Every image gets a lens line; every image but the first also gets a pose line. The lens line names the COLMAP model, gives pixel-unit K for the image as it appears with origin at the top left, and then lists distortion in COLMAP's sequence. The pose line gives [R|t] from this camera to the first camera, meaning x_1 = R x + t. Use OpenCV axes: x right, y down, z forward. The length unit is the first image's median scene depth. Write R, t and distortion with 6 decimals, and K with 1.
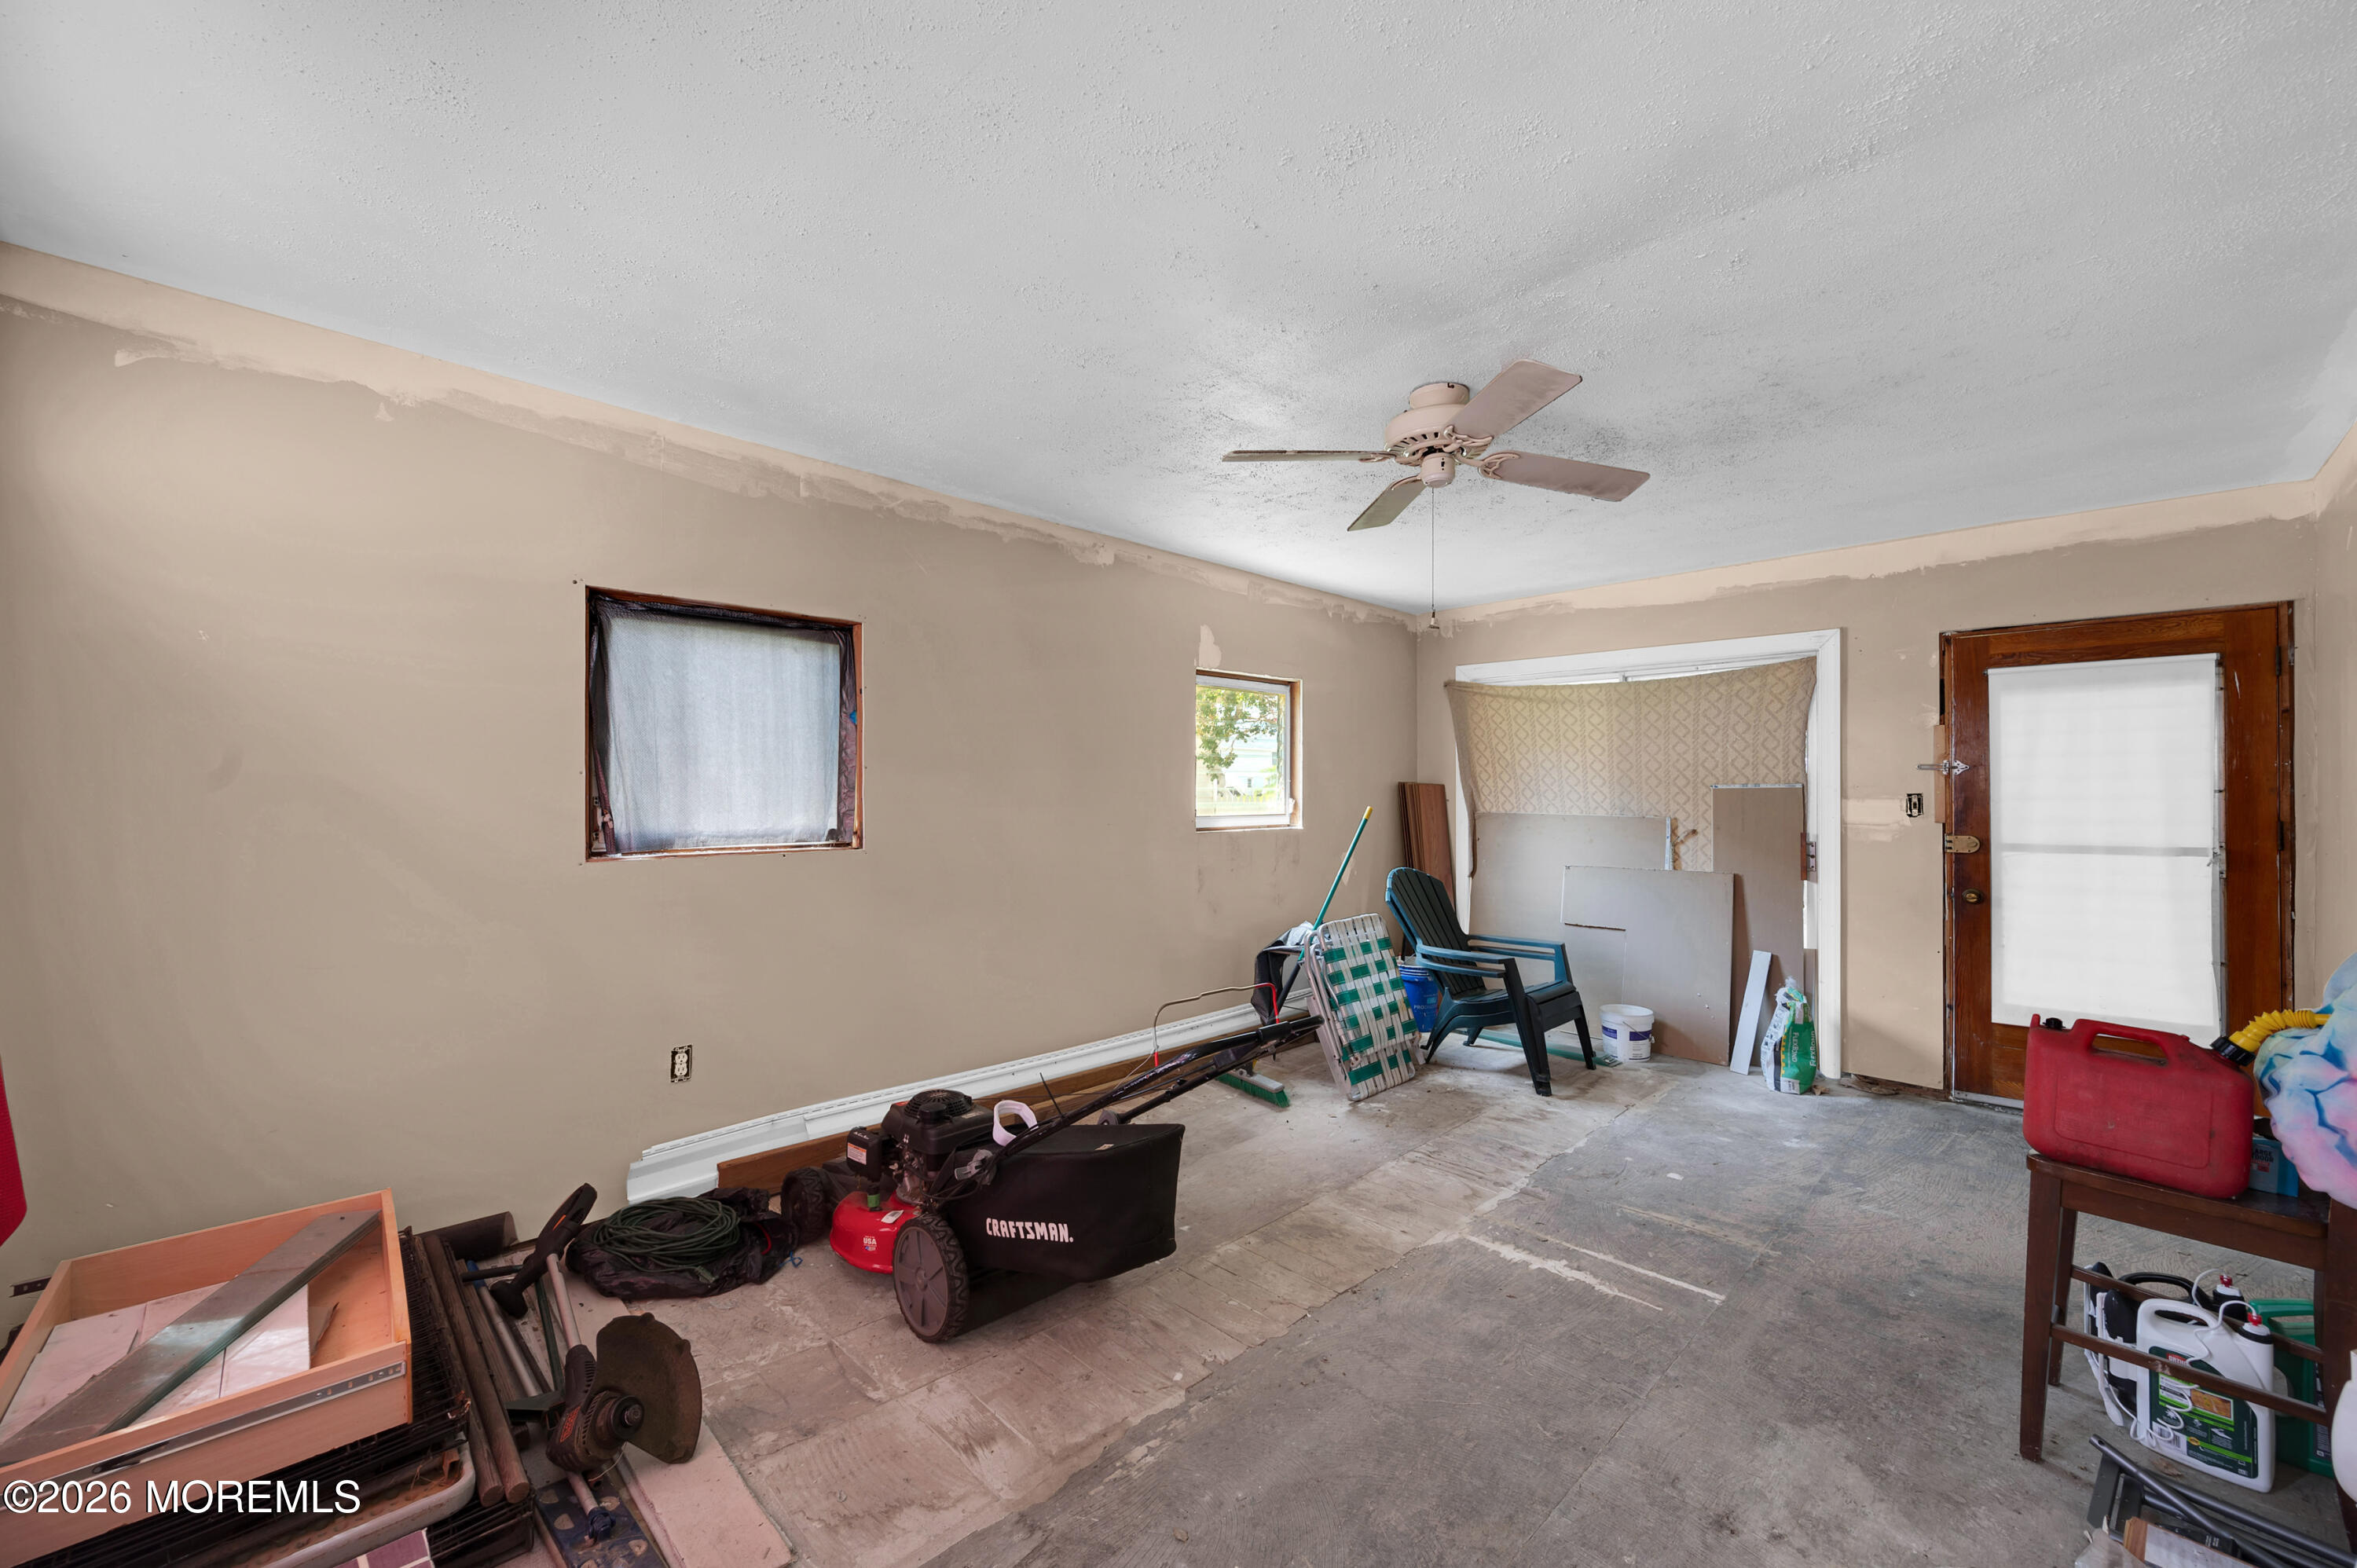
lens RADIAL K [[932.8, 0, 1178.5], [0, 932.8, 784.0], [0, 0, 1]] dist [-0.002018, -0.000264]
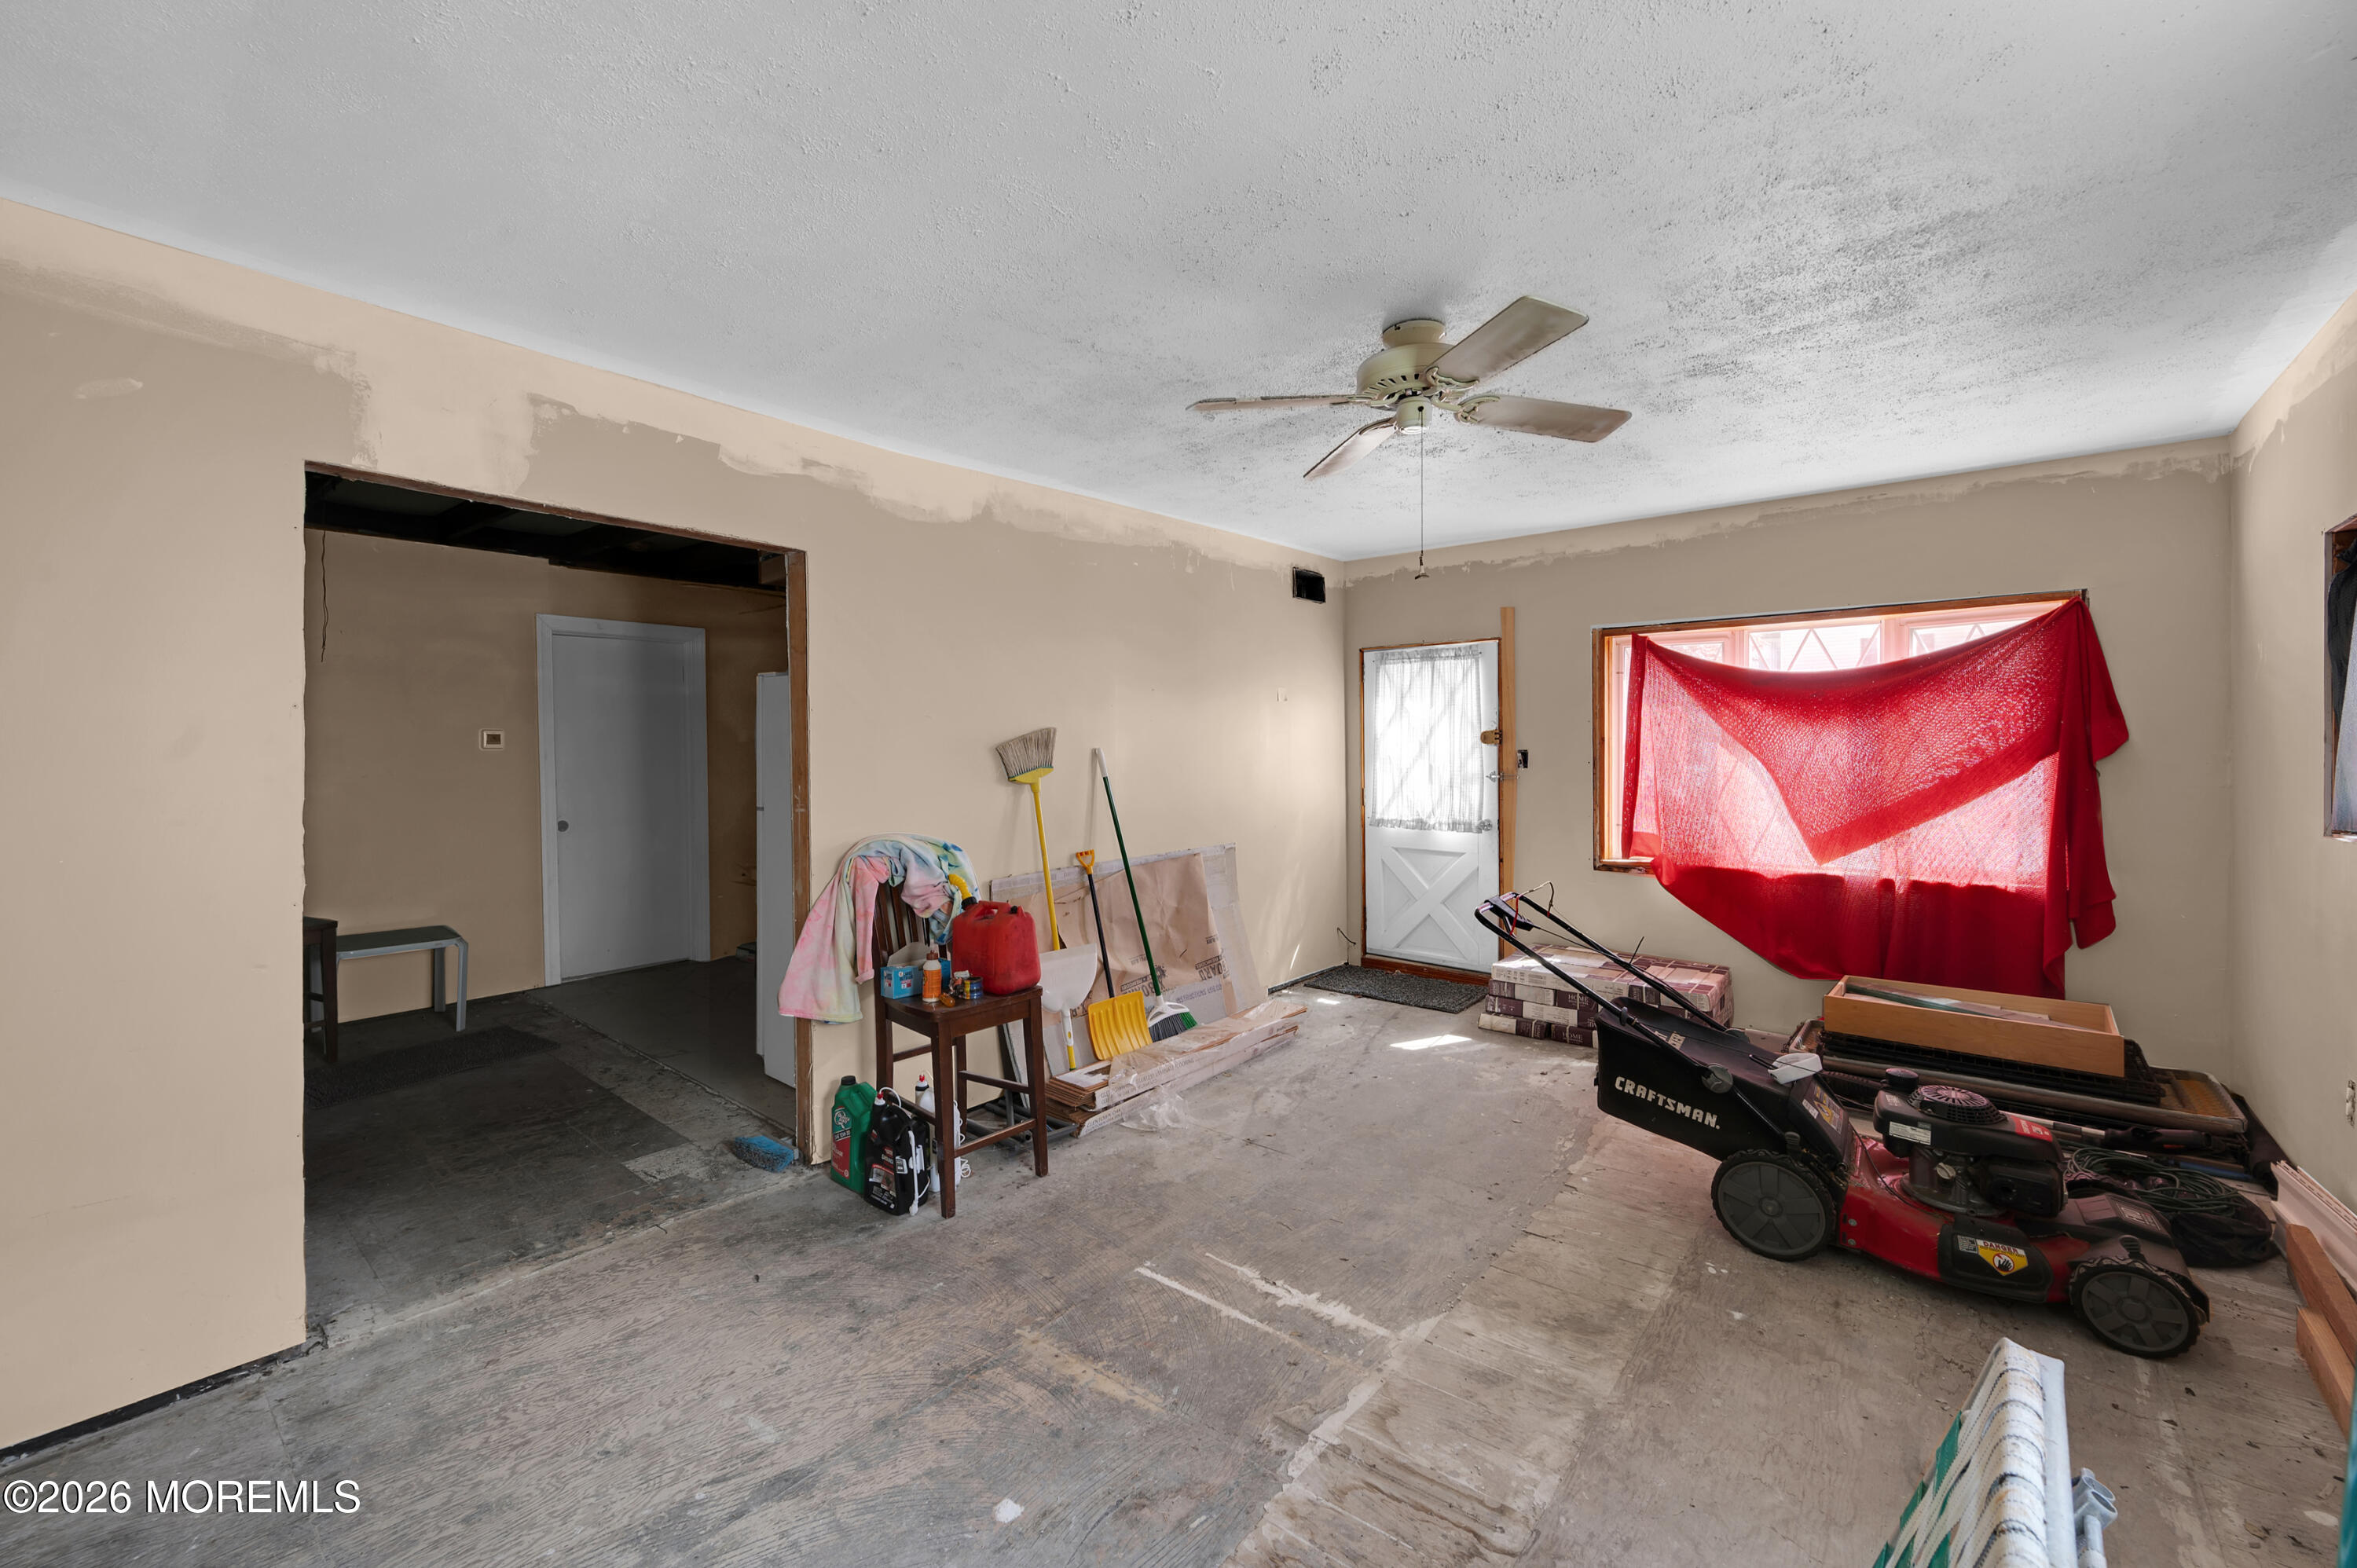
lens RADIAL K [[932.8, 0, 1178.5], [0, 932.8, 784.0], [0, 0, 1]] dist [-0.002018, -0.000264]
pose [[-0.994347, 0.012096, -0.105488, 0.574041], [0.009713, 0.999687, 0.023071, 0.006394], [0.105734, 0.021916, -0.994153, 1.783707]]
